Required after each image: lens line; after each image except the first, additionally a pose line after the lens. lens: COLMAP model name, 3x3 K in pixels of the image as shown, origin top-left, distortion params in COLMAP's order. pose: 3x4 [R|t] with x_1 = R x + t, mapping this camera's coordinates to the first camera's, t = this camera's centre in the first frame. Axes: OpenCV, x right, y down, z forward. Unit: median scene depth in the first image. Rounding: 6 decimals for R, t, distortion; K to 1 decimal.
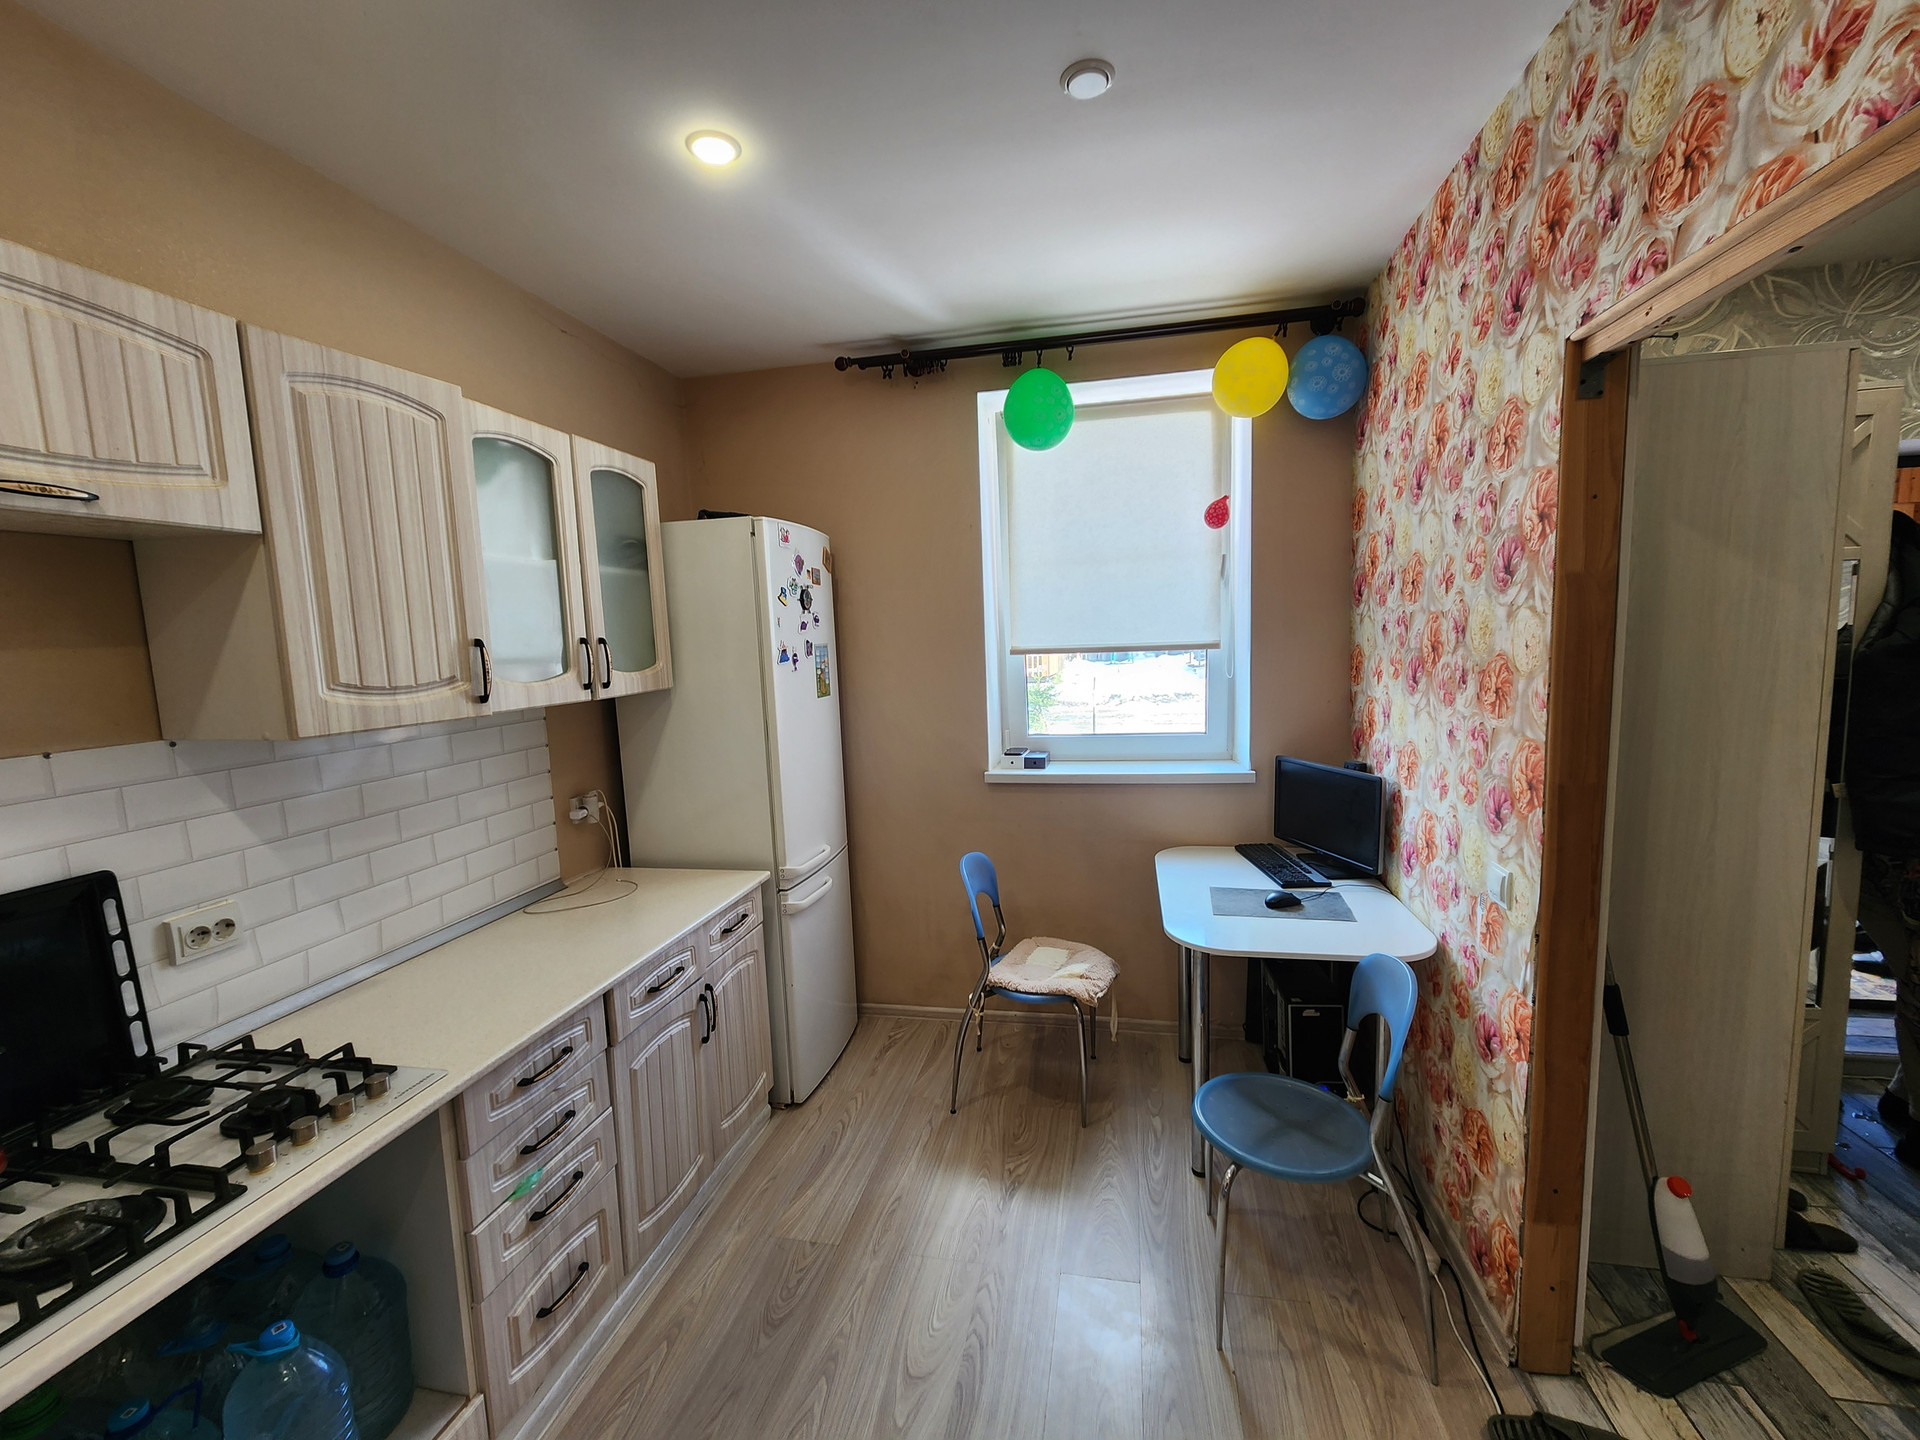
lens RADIAL K [[787.5, 0, 965.3], [0, 787.5, 725.3], [0, 0, 1]] dist [0.002818, -0.000474]
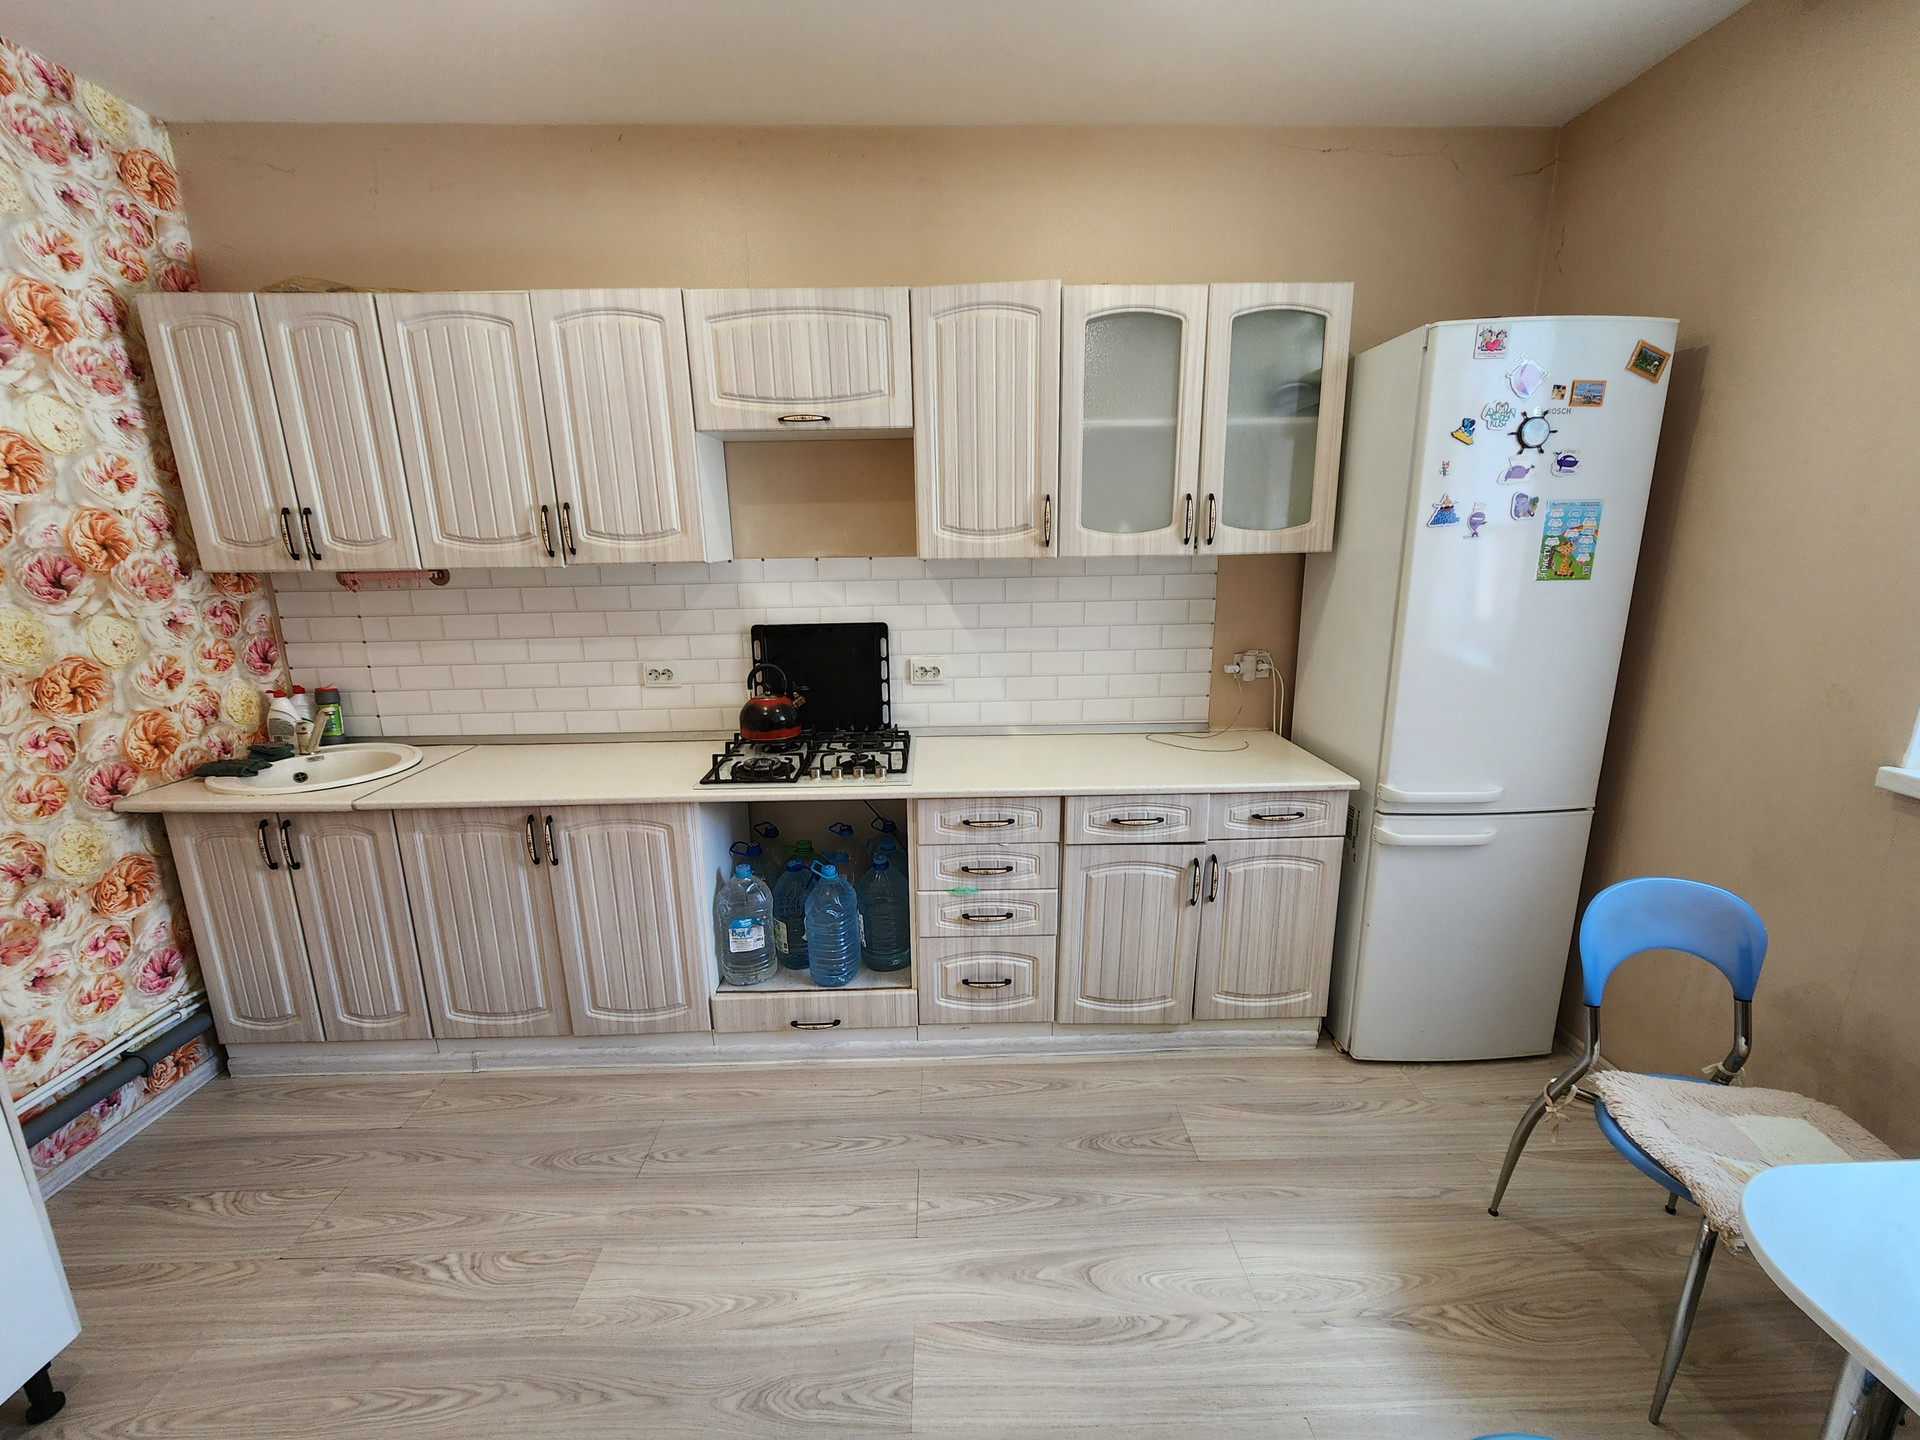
lens RADIAL K [[787.5, 0, 965.3], [0, 787.5, 725.3], [0, 0, 1]] dist [0.002818, -0.000474]
pose [[0.227462, 0.257104, -0.939233, 0.647517], [-0.106235, 0.965311, 0.238515, -0.040913], [0.967975, 0.045527, 0.246885, 0.596205]]
